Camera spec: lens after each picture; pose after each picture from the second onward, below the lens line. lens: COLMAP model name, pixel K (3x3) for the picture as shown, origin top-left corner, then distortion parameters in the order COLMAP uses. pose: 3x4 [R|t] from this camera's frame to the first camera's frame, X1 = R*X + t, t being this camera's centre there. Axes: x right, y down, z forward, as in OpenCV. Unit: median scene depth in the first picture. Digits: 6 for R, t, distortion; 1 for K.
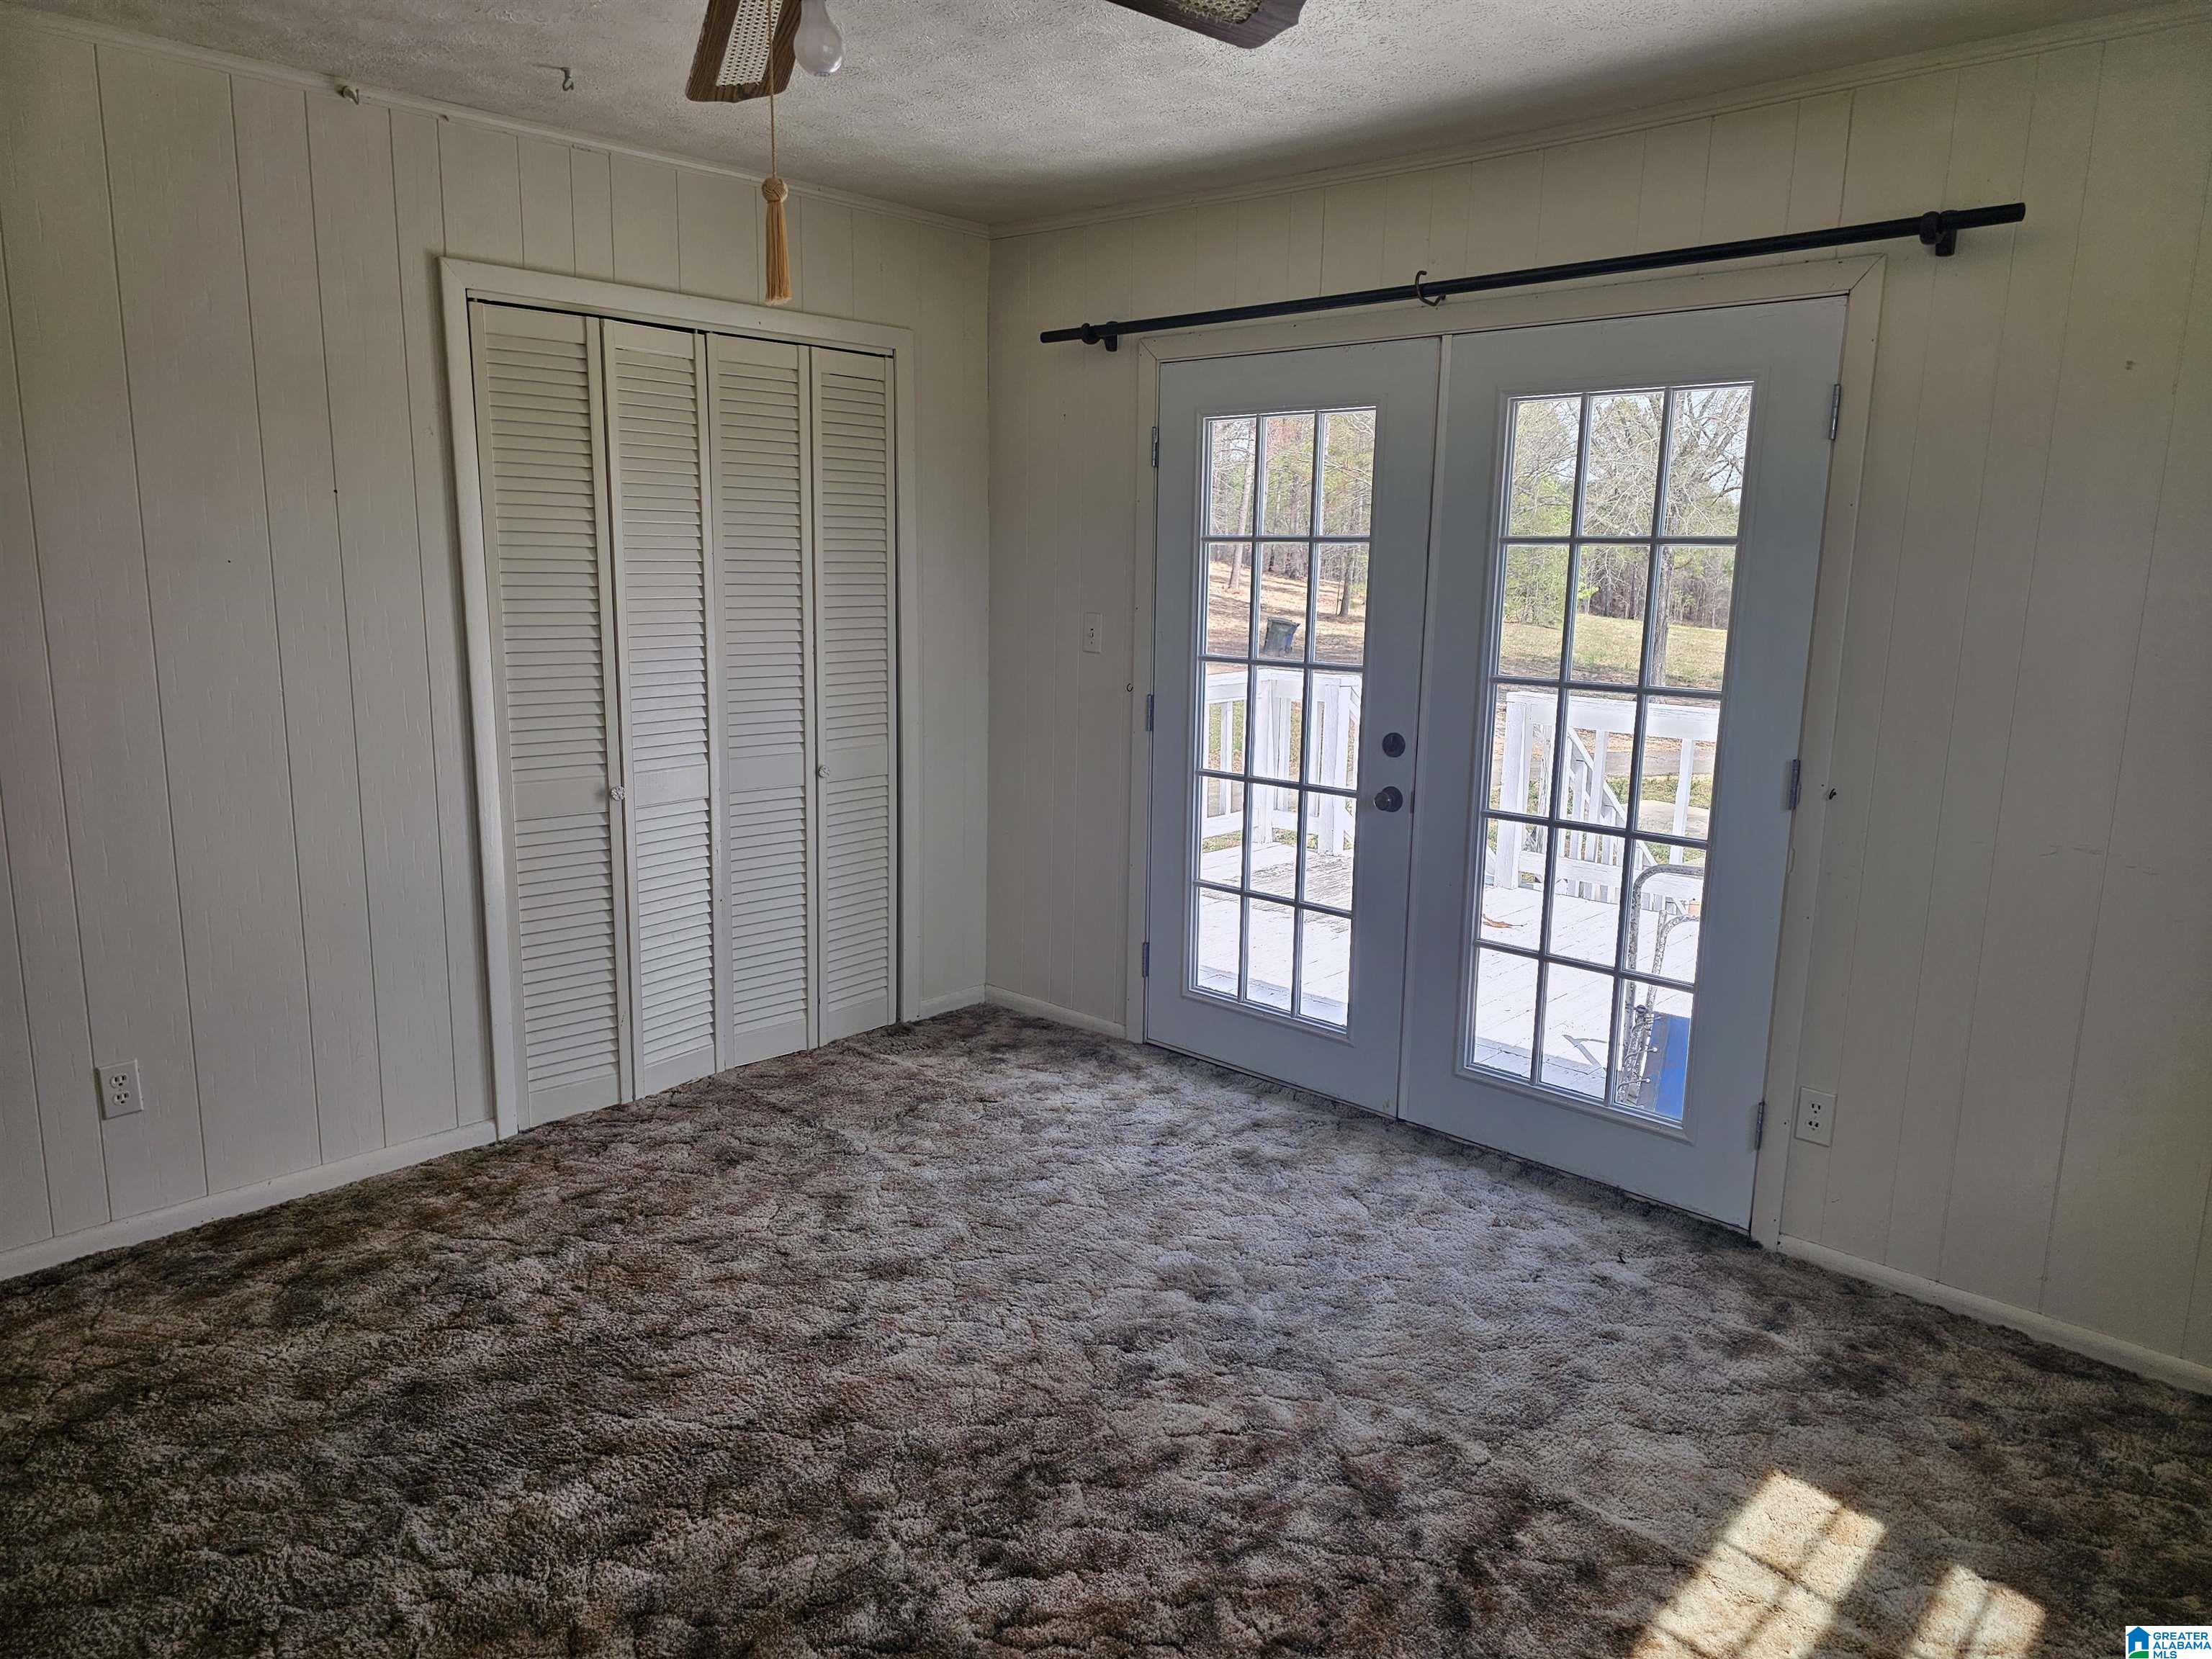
lens RADIAL K [[1483.1, 0, 1097.7], [0, 1483.1, 816.0], [0, 0, 1]] dist [0.057864, -0.031920]
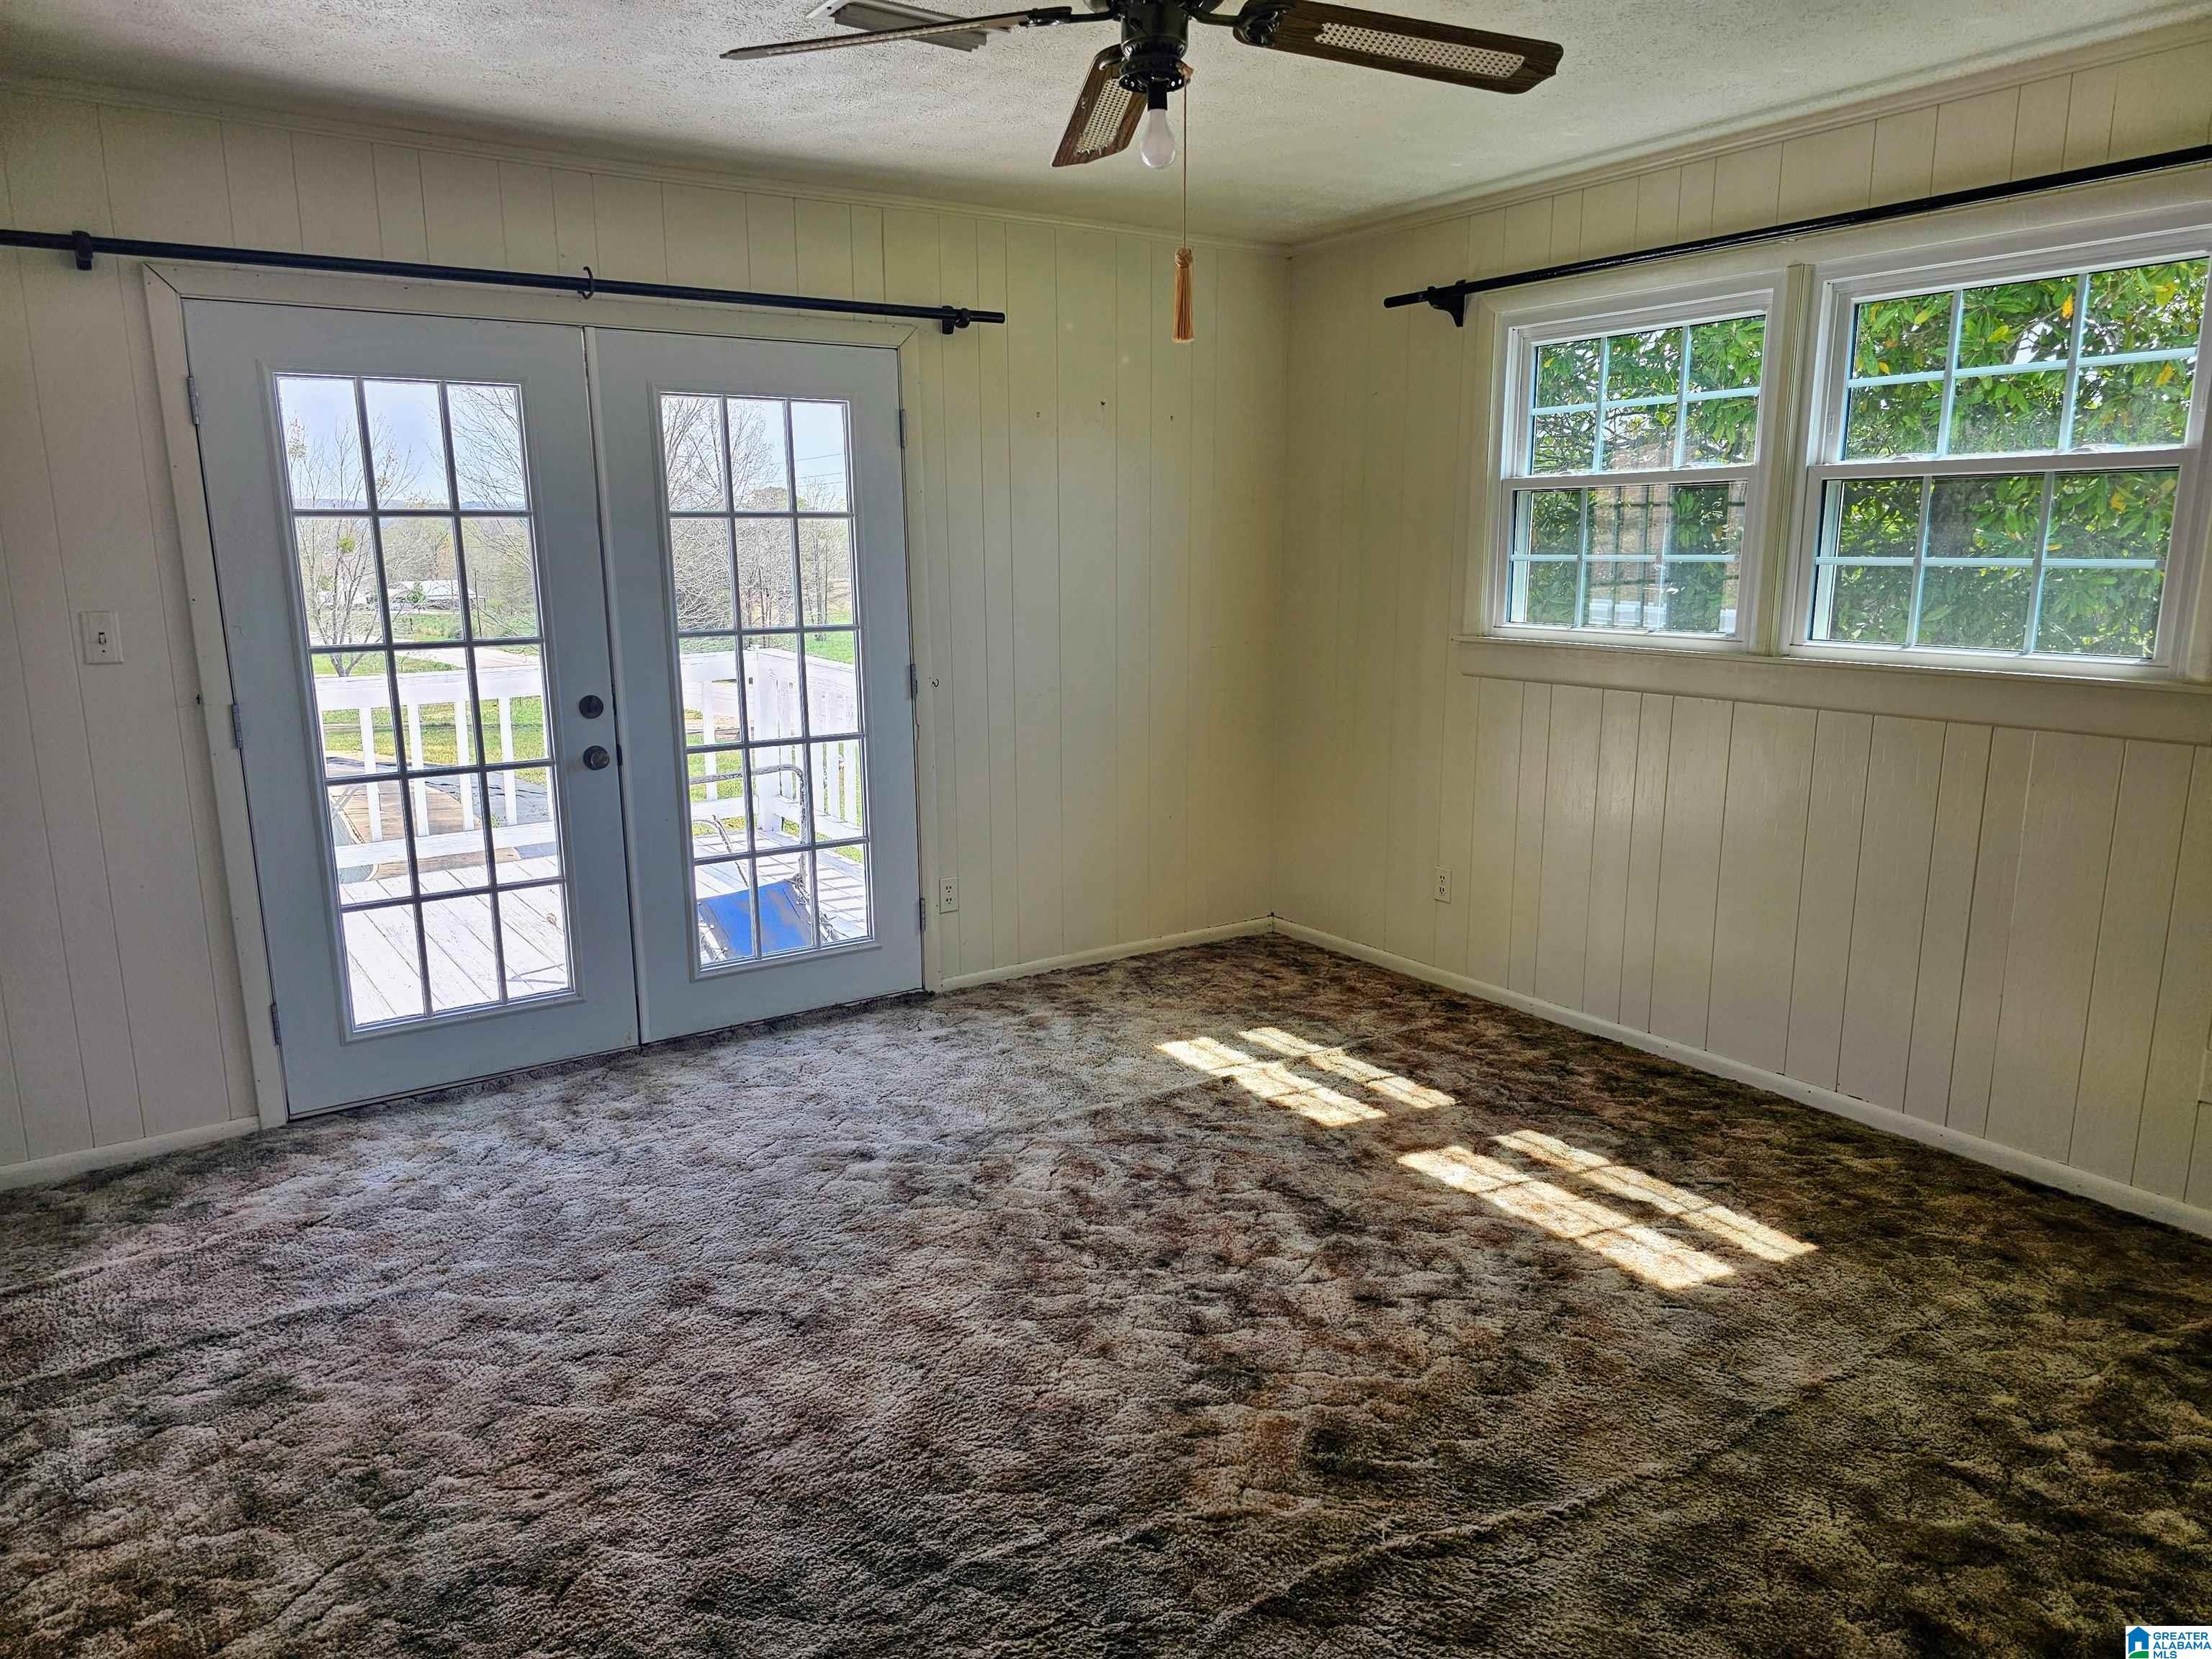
lens RADIAL K [[1483.1, 0, 1094.2], [0, 1483.1, 835.0], [0, 0, 1]] dist [0.057864, -0.031920]
pose [[0.223661, -0.210868, 0.951583, -0.819014], [0.192593, 0.966628, 0.168935, -0.075793], [-0.955449, 0.145484, 0.256809, 0.418316]]
